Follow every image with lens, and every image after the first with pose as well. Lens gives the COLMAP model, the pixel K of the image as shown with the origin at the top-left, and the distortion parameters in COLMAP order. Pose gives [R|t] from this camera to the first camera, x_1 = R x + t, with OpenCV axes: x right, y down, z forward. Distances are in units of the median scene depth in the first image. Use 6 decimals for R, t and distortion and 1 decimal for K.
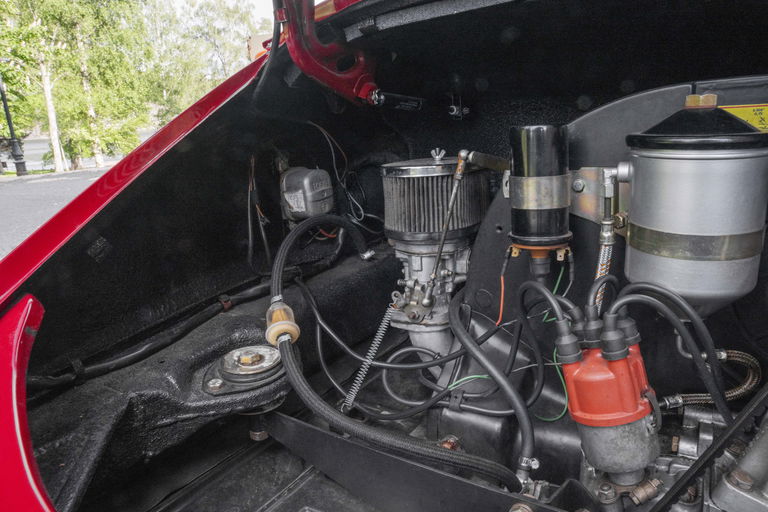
lens RADIAL K [[530.1, 0, 384.0], [0, 530.1, 256.0], [0, 0, 1]] dist [-0.192086, 0.132592]
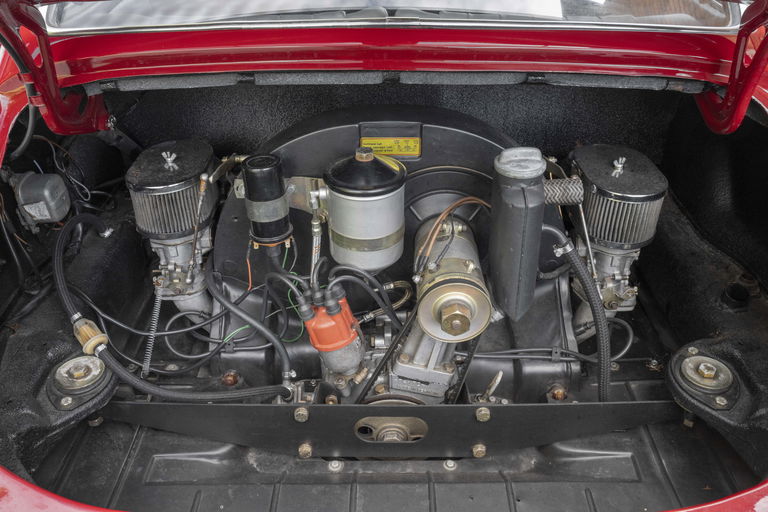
lens RADIAL K [[660.3, 0, 384.0], [0, 660.3, 256.0], [0, 0, 1]] dist [-0.054076, 0.005858]
pose [[0.838925, -0.252633, 0.482059, -0.314138], [0.095783, 0.940446, 0.326169, -0.504005], [-0.535752, -0.227459, 0.813162, -0.626632]]
